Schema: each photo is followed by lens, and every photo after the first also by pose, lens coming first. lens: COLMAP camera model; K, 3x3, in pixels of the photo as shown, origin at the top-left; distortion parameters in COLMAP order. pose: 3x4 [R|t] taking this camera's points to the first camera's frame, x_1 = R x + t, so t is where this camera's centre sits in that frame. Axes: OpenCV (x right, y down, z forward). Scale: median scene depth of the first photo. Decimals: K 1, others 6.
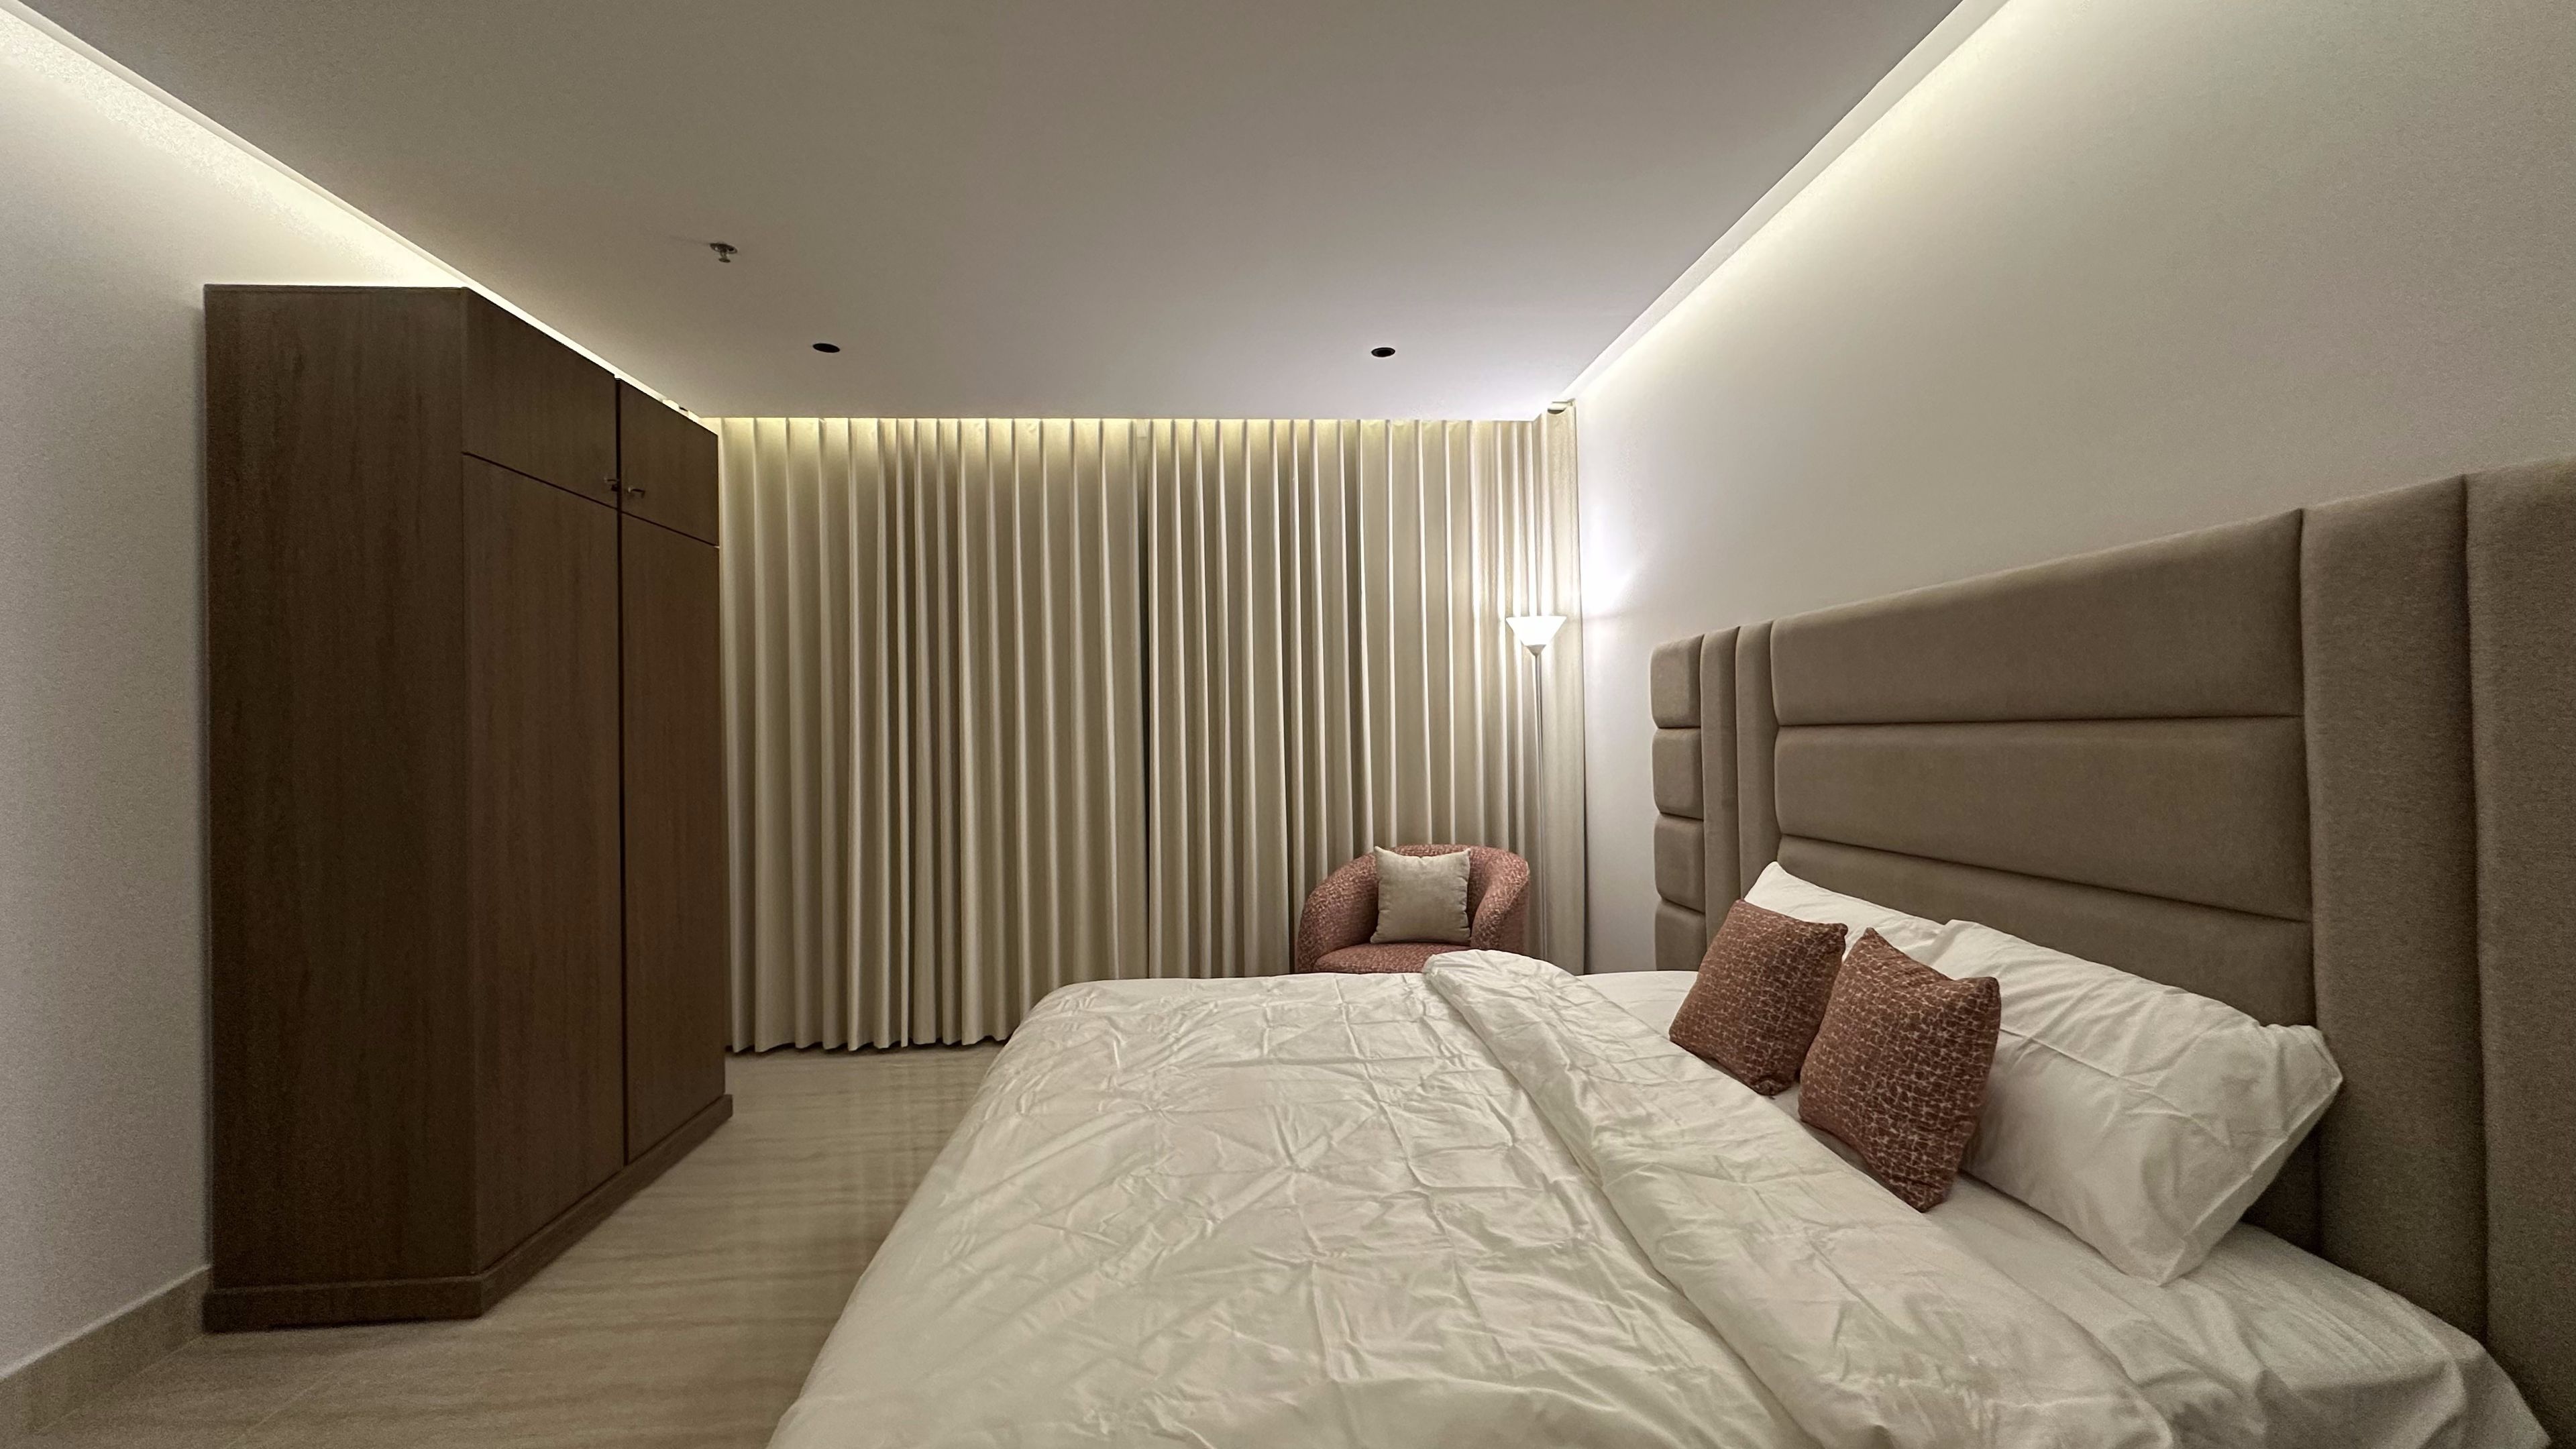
lens RADIAL K [[1055.1, 0, 1294.9], [0, 1055.1, 726.6], [0, 0, 1]] dist [0.027118, 0.000087]
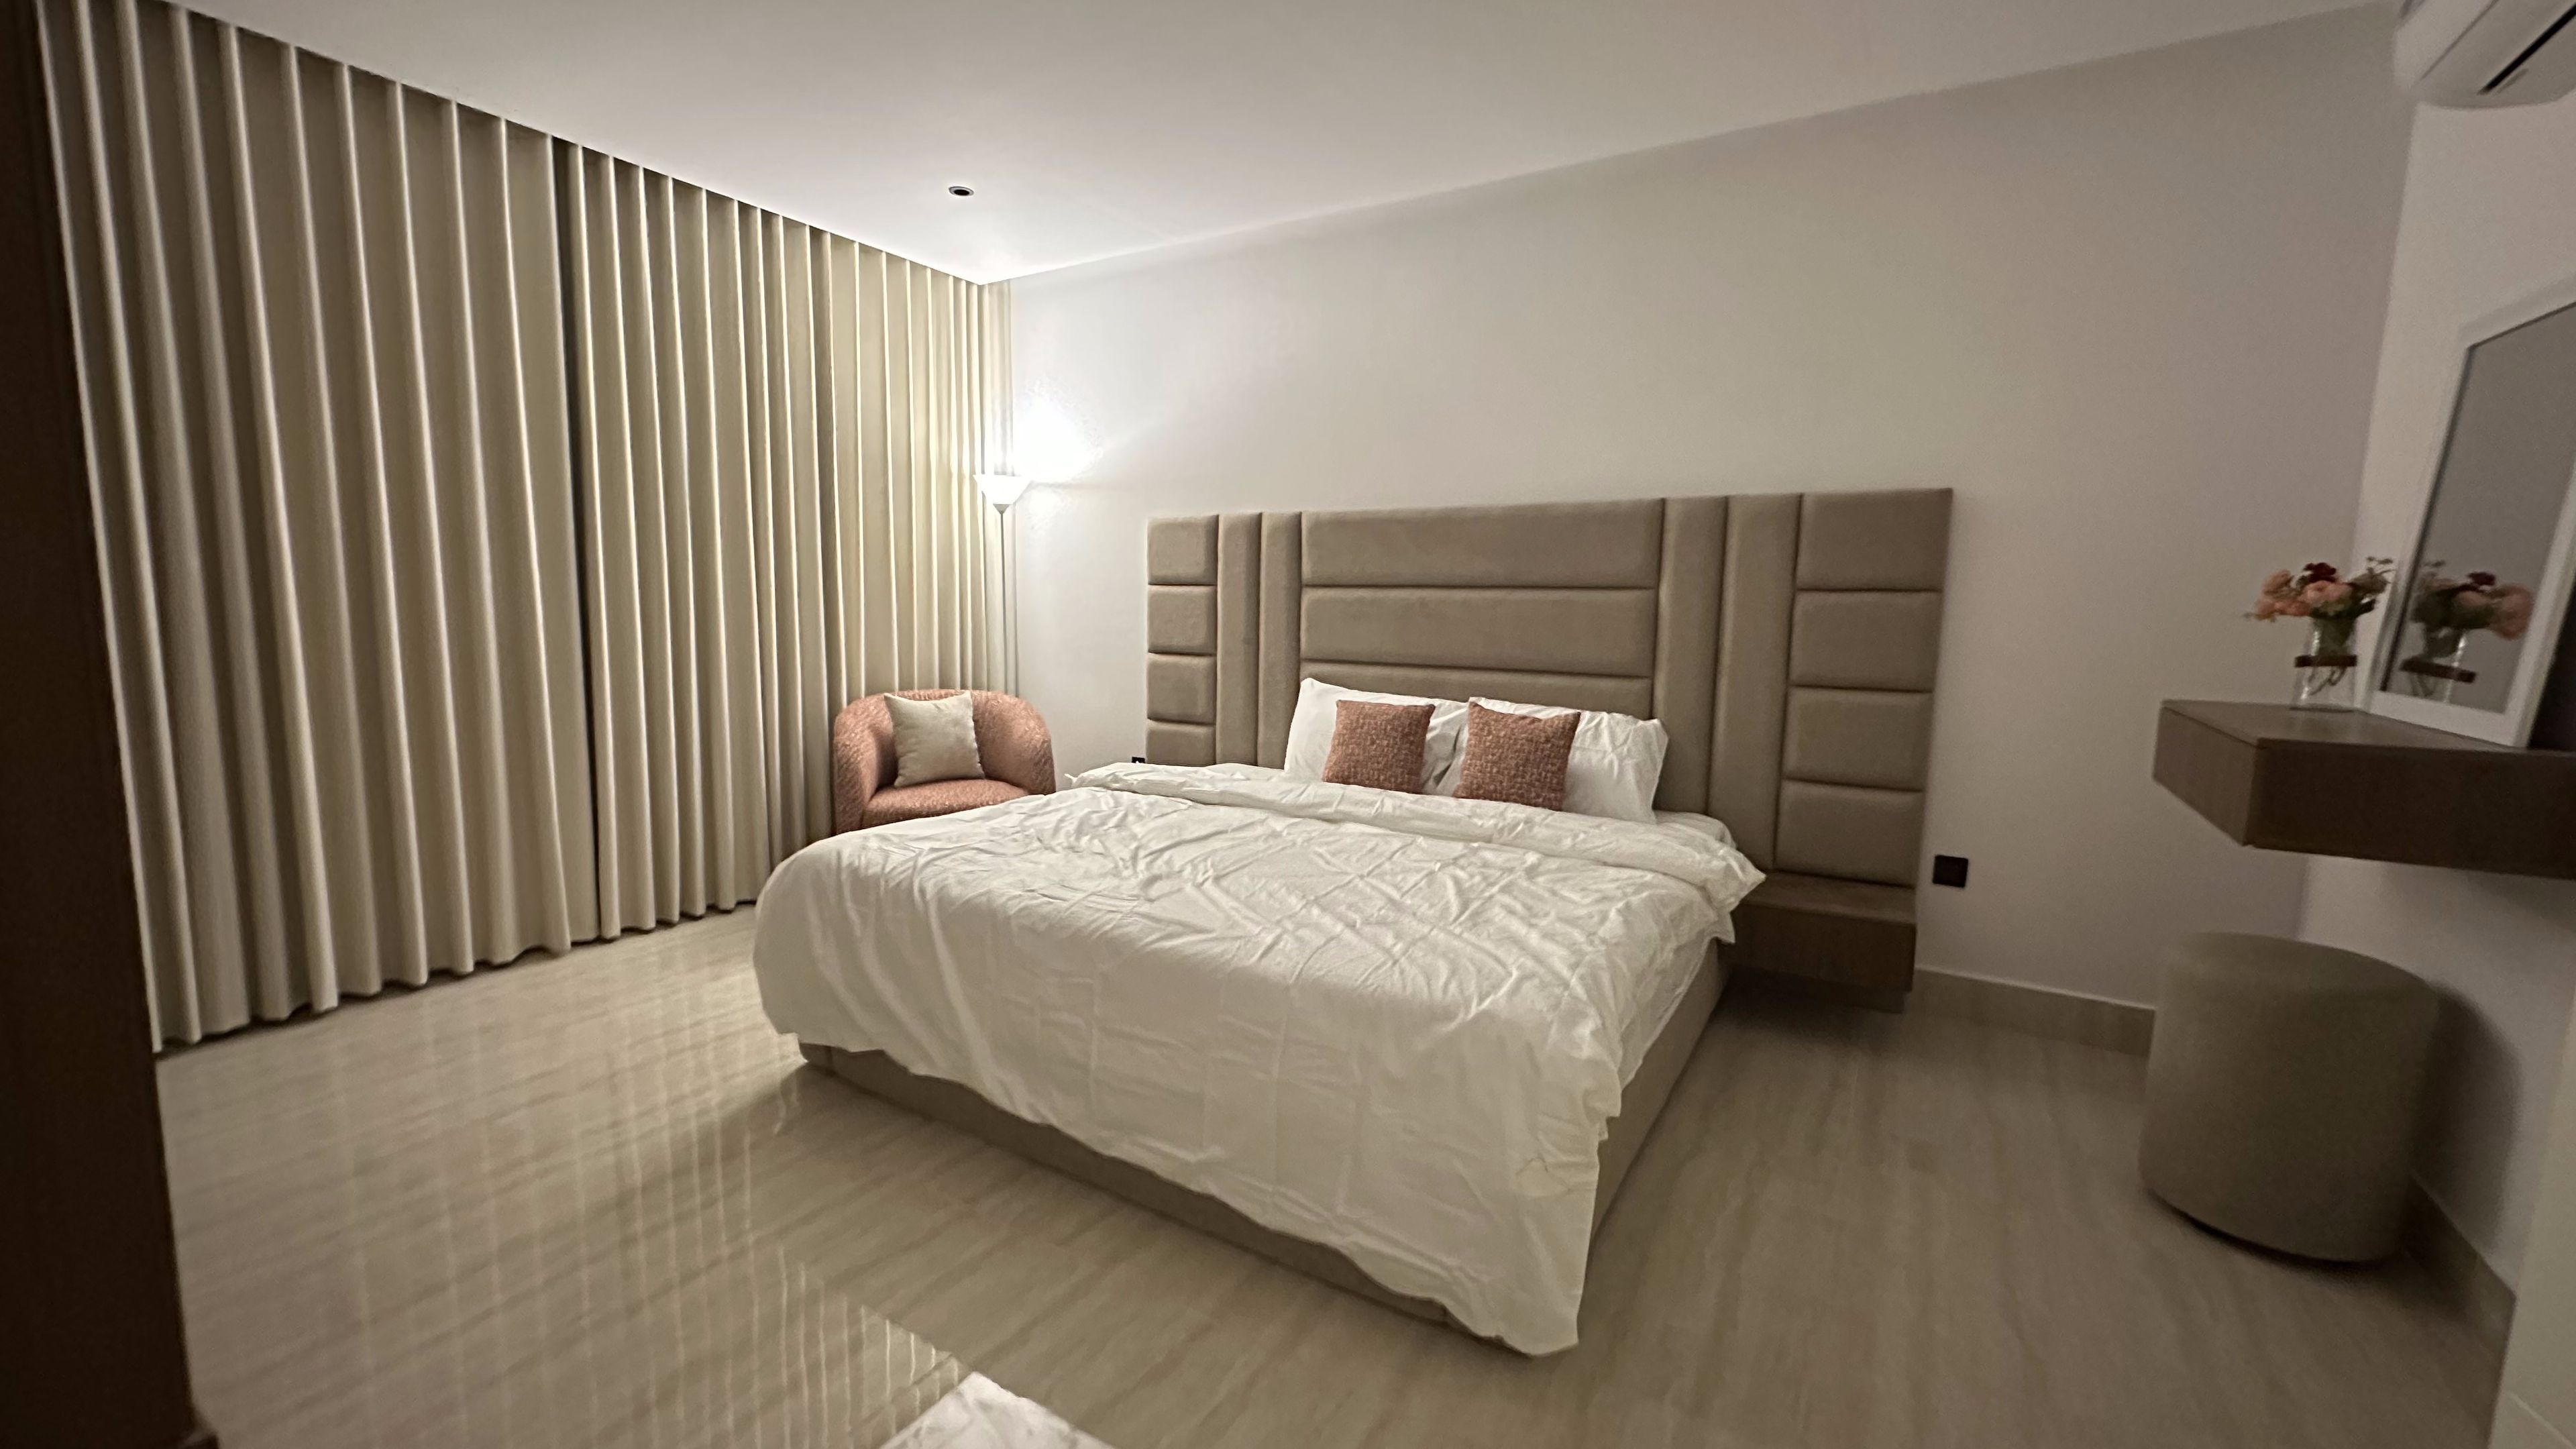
lens RADIAL K [[1055.1, 0, 1294.9], [0, 1055.1, 727.0], [0, 0, 1]] dist [0.027118, 0.000087]
pose [[0.584579, -0.065355, 0.808701, -0.653405], [-0.032774, 0.994035, 0.104024, 0.037282], [-0.810675, -0.087315, 0.578949, 0.138338]]
